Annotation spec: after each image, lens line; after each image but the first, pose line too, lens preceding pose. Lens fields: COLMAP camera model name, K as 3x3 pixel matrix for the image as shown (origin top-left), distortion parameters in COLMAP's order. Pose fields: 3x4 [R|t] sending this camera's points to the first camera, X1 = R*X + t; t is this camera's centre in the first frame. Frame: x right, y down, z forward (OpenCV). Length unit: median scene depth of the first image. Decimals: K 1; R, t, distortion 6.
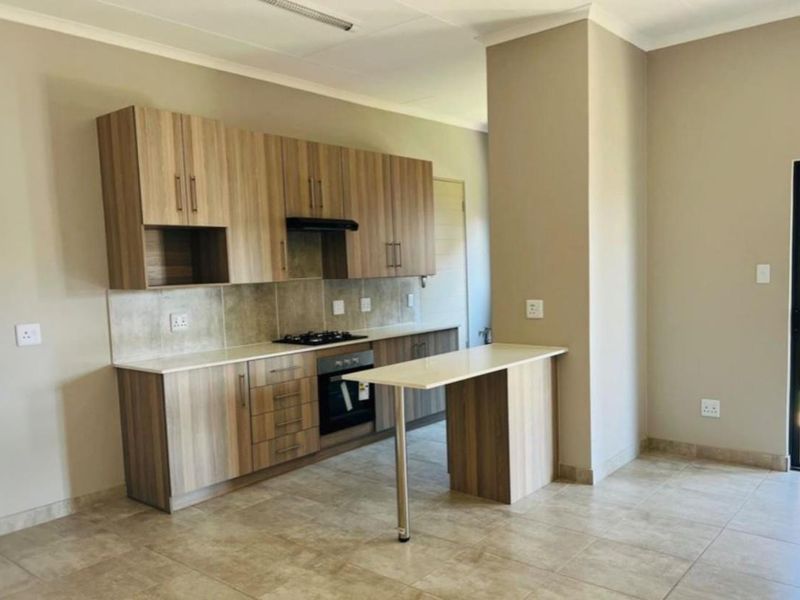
lens RADIAL K [[659.5, 0, 429.2], [0, 659.5, 316.4], [0, 0, 1]] dist [0.053964, 0.003857]
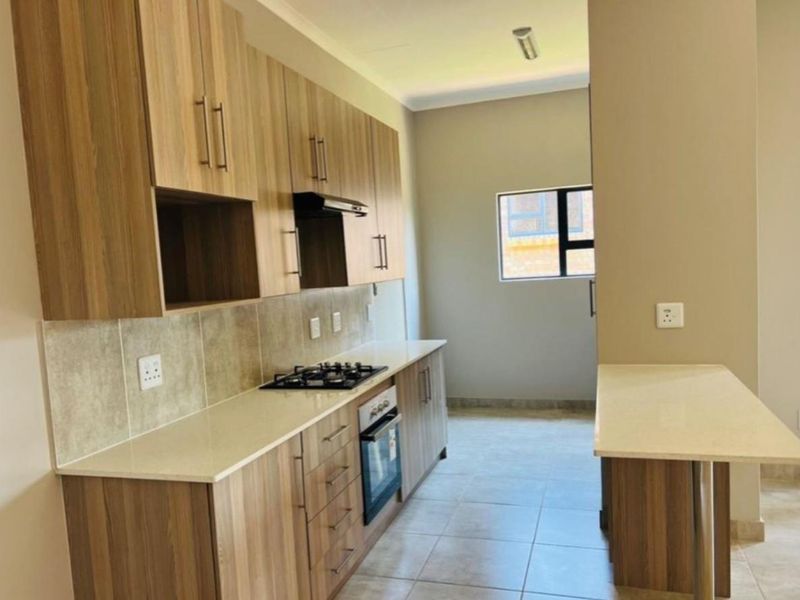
lens RADIAL K [[636.5, 0, 399.0], [0, 636.5, 309.4], [0, 0, 1]] dist [0.047963, 0.001860]
pose [[0.930403, -0.049396, 0.363195, -0.377373], [0.056194, 0.998386, -0.008167, -0.028189], [-0.362206, 0.028007, 0.931677, 0.421977]]
